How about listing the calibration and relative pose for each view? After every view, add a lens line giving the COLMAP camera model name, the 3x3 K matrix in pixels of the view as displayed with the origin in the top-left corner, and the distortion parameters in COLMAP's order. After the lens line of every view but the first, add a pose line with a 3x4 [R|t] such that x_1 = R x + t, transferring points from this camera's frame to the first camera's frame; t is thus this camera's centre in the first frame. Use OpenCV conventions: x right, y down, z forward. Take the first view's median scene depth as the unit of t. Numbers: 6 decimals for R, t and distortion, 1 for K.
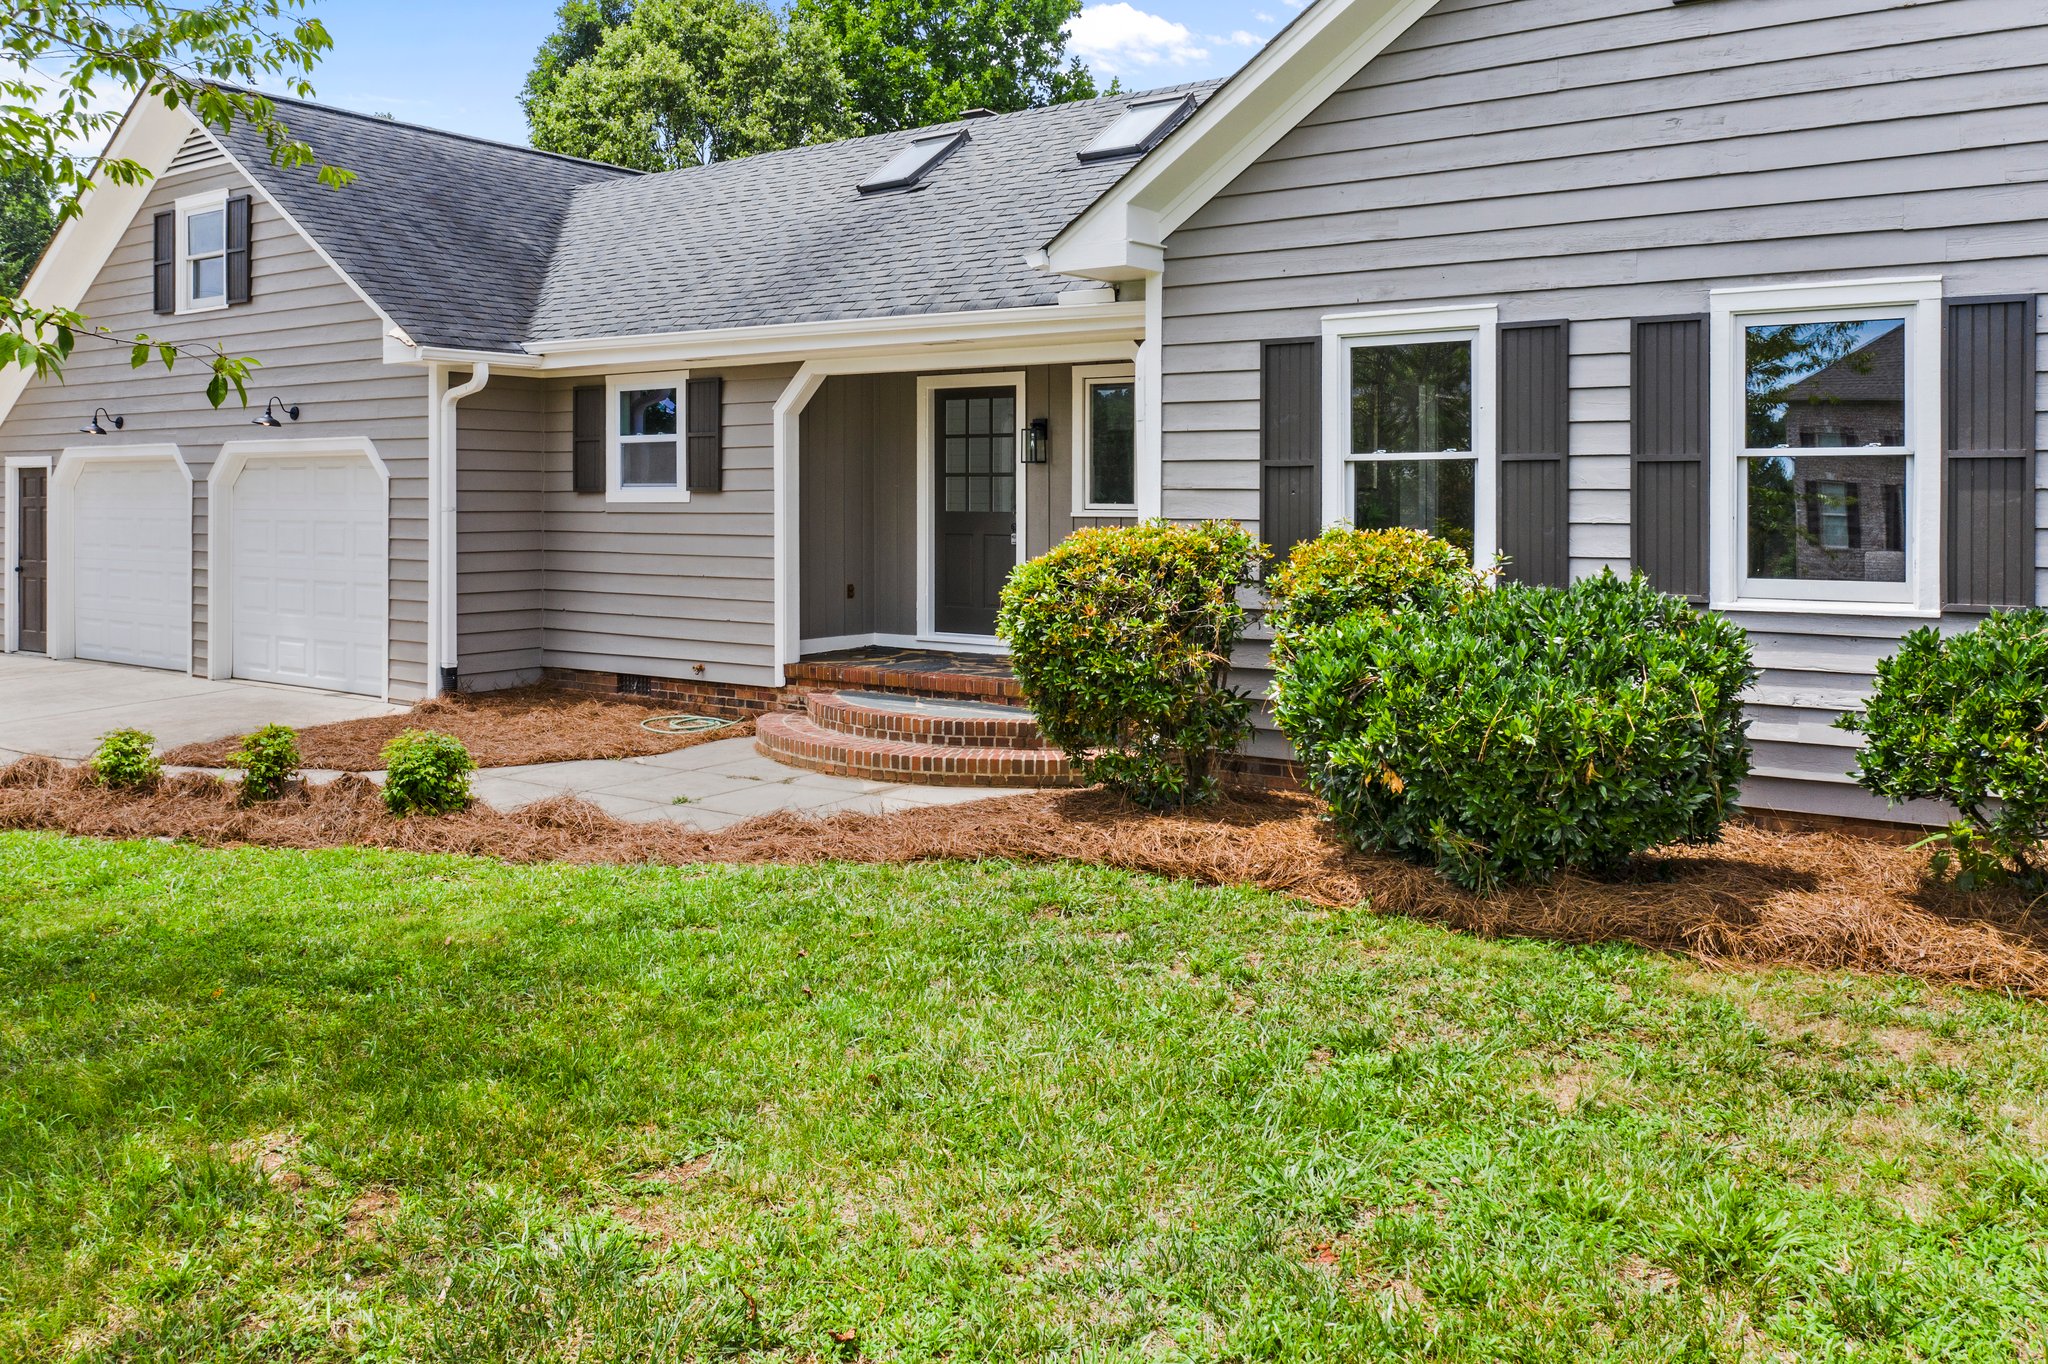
lens RADIAL K [[1659.0, 0, 1008.4], [0, 1659.0, 492.6], [0, 0, 1]] dist [-0.033582, 0.001002]
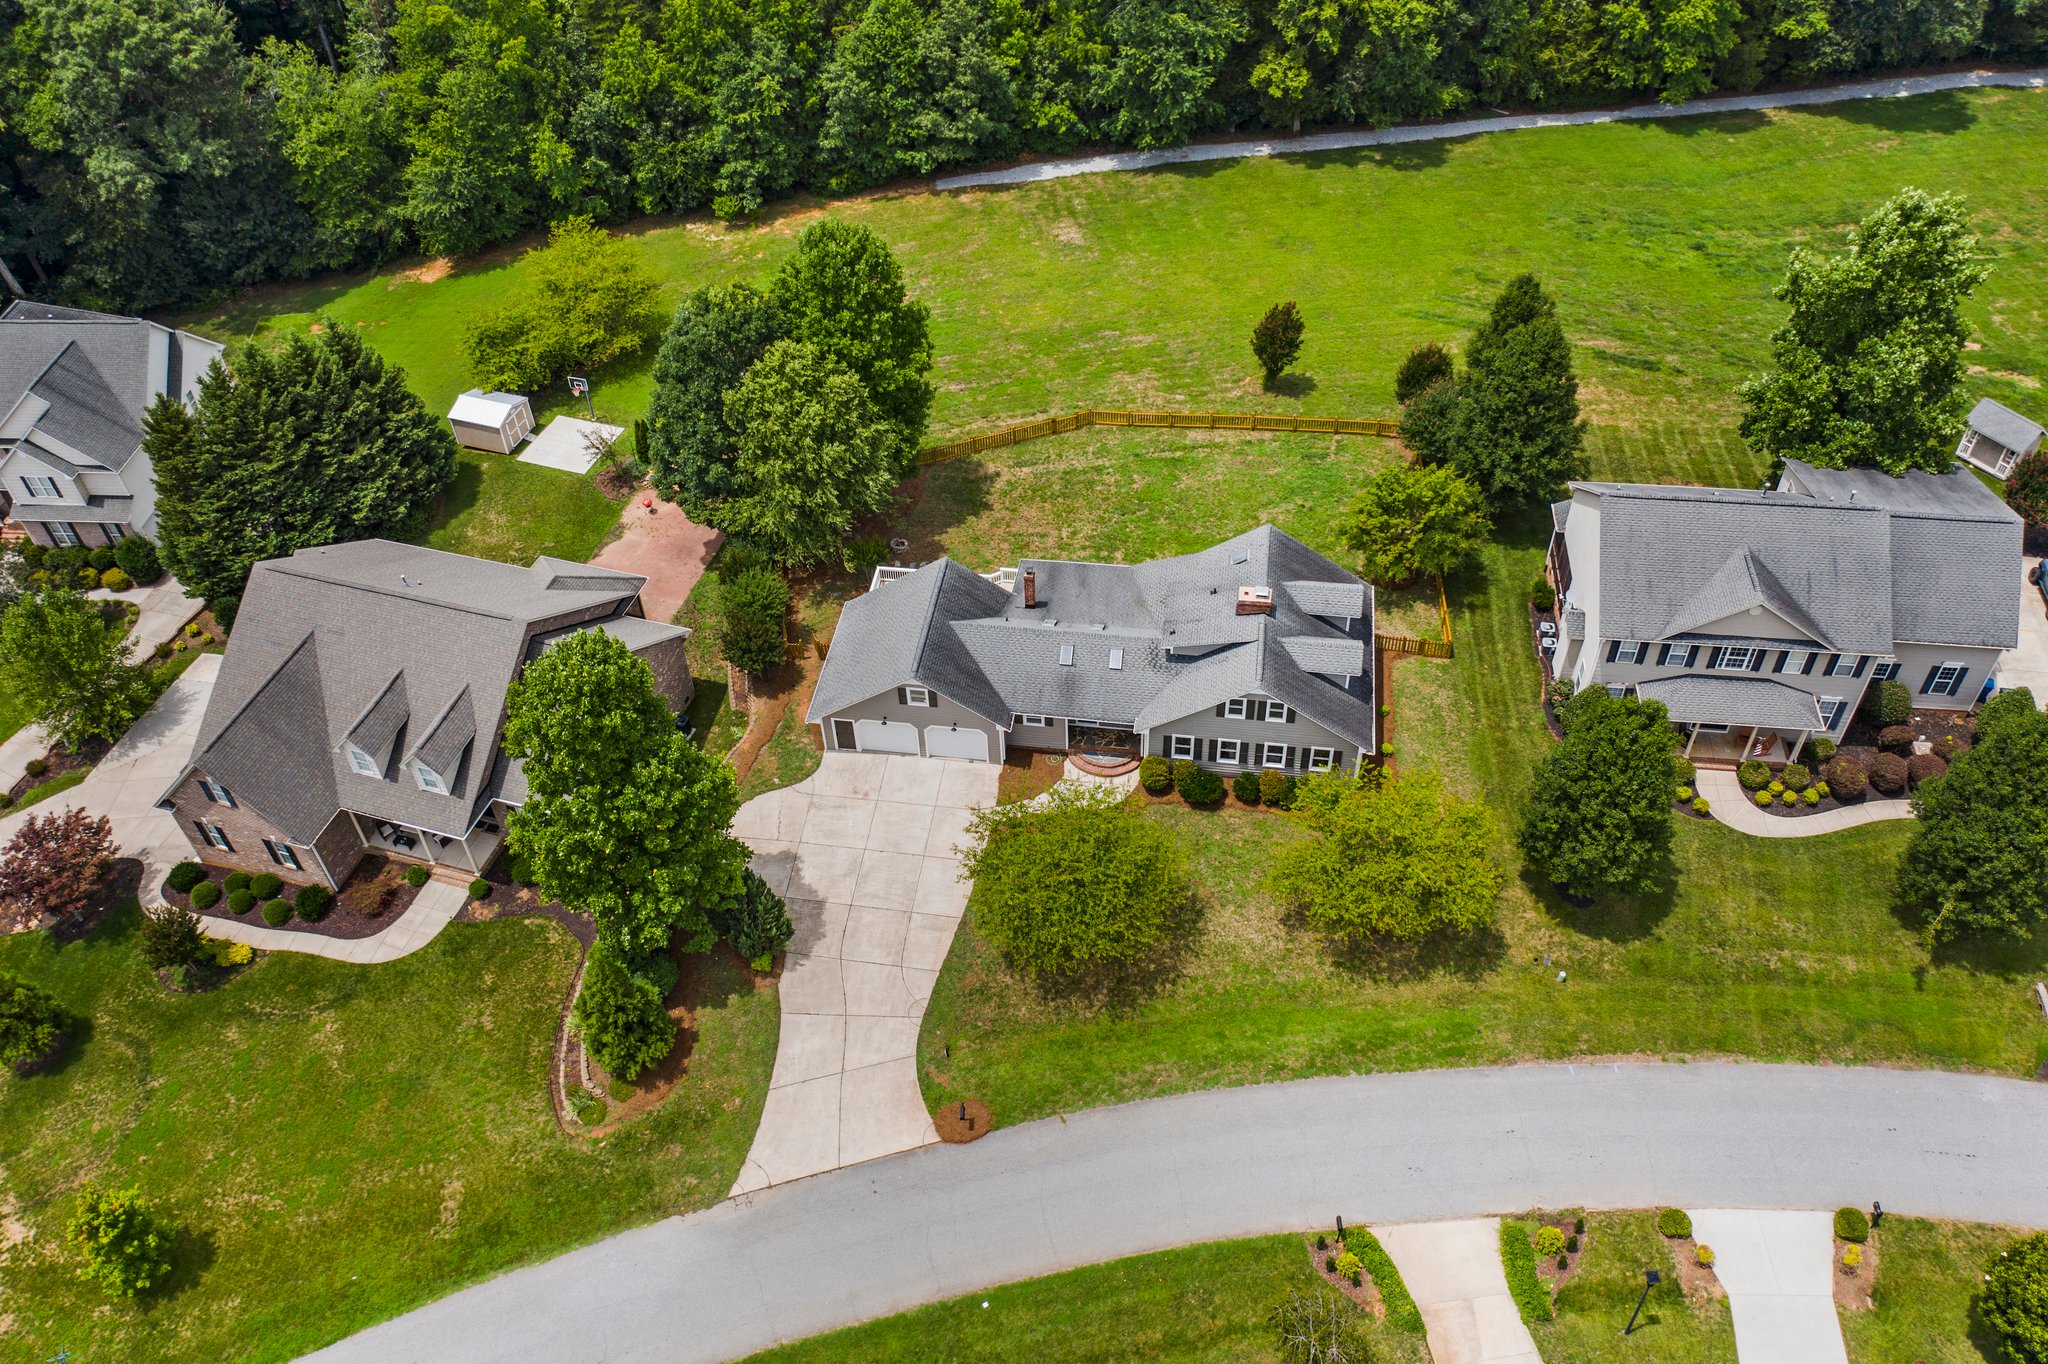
lens RADIAL K [[1588.6, 0, 1013.7], [0, 1588.6, 684.8], [0, 0, 1]] dist [-0.036144, 0.008410]
pose [[0.887260, -0.348375, 0.302332, -2.332125], [0.033862, 0.702857, 0.710524, -4.917632], [-0.460025, -0.620182, 0.635414, -2.892398]]
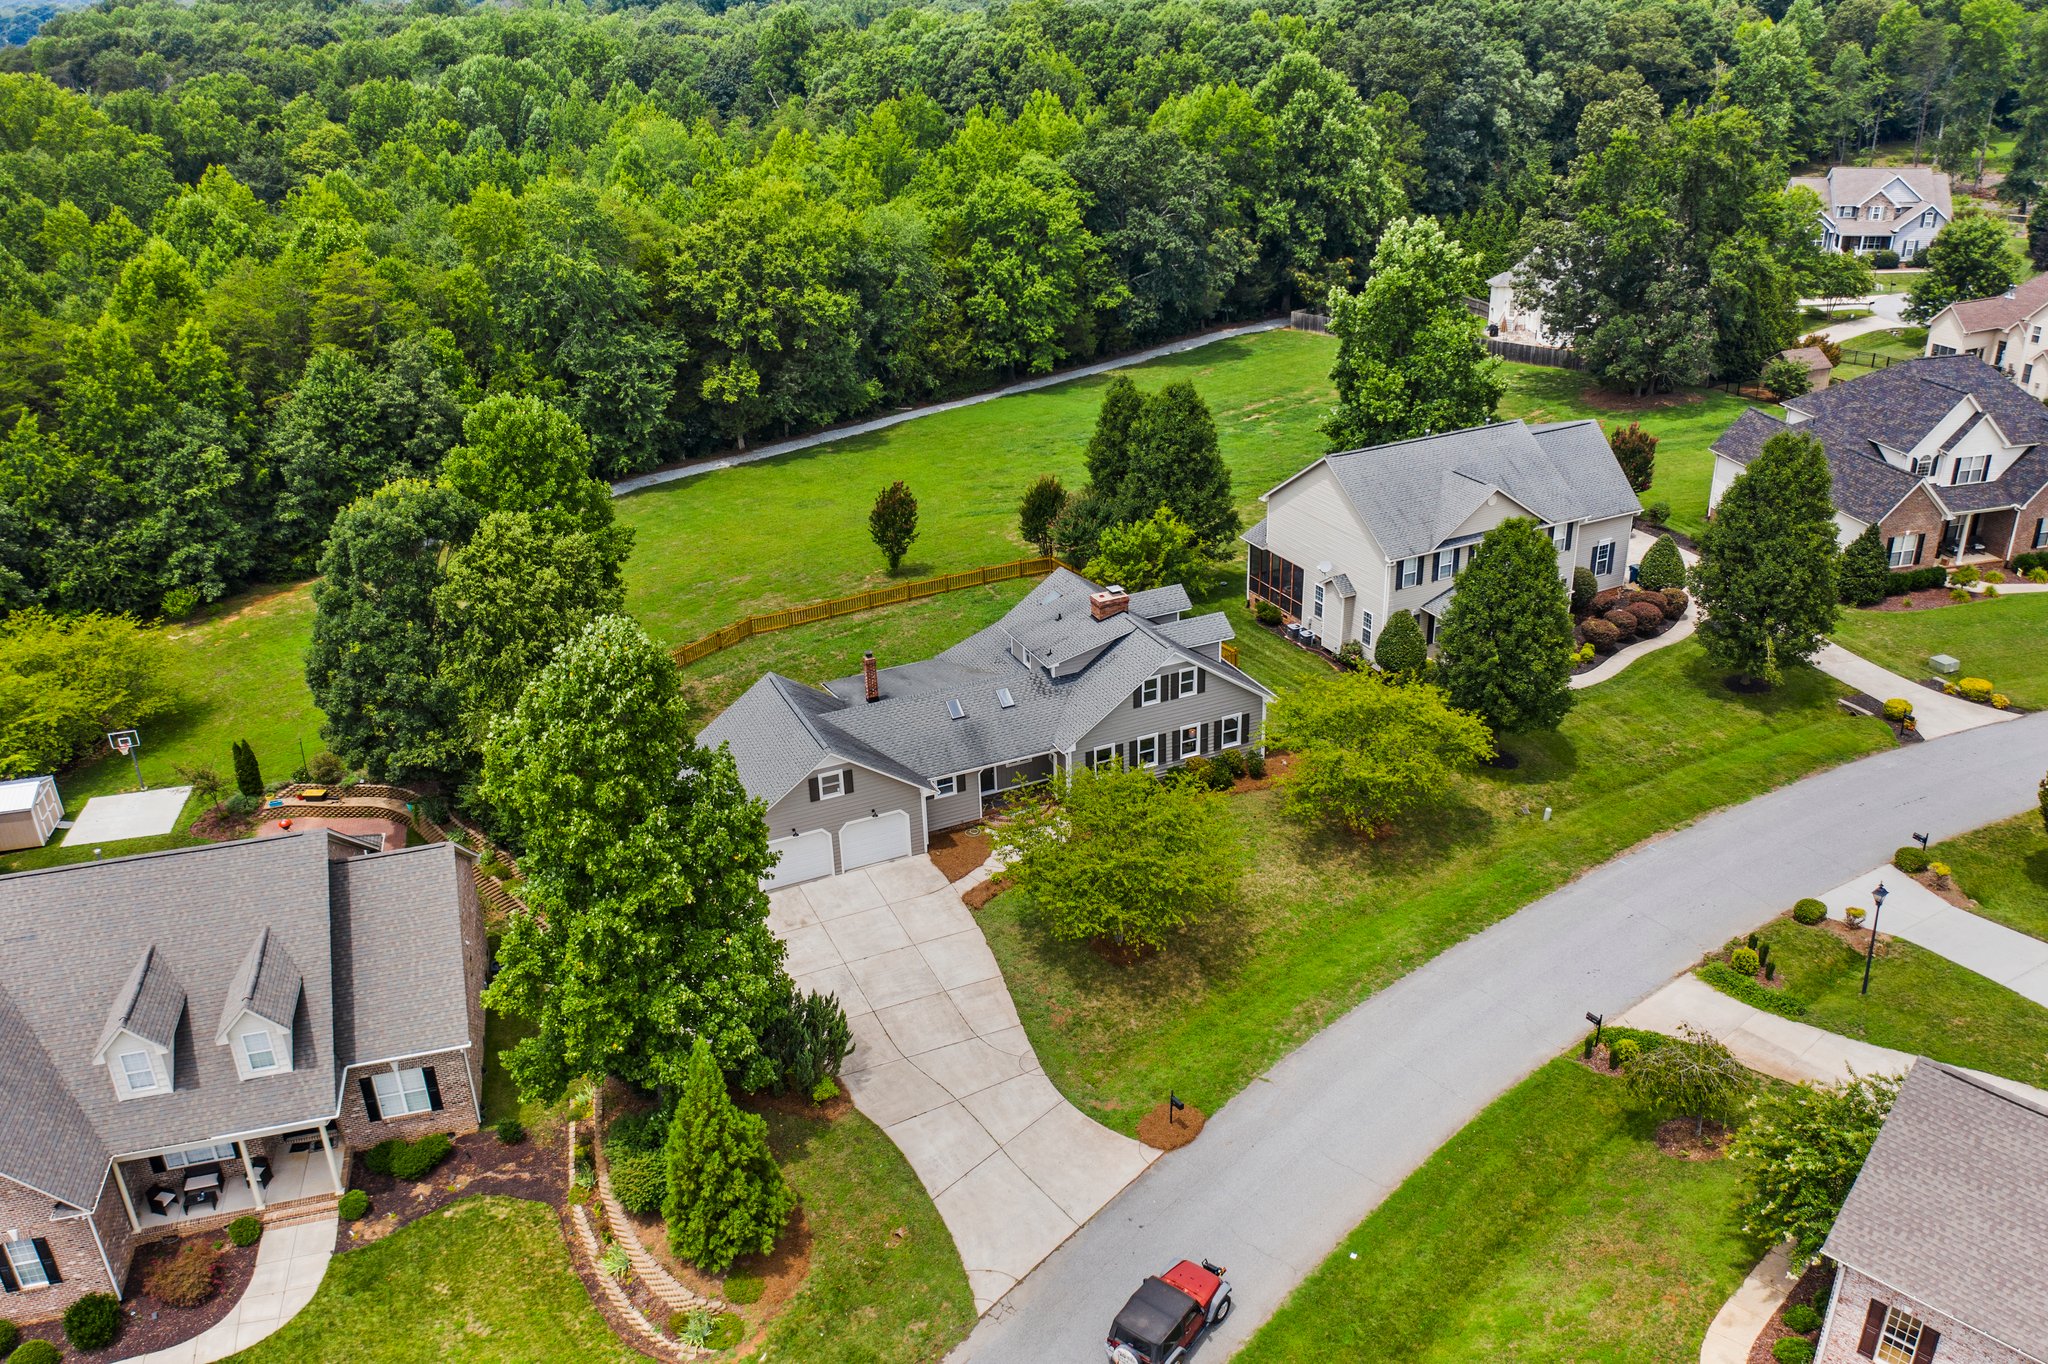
lens RADIAL K [[1600.3, 0, 1018.9], [0, 1600.3, 677.3], [0, 0, 1]] dist [-0.033918, 0.001656]
pose [[0.493461, -0.379431, 0.782642, -4.695123], [0.029543, 0.906621, 0.420910, -2.935785], [-0.869266, -0.184581, 0.458591, -1.672779]]
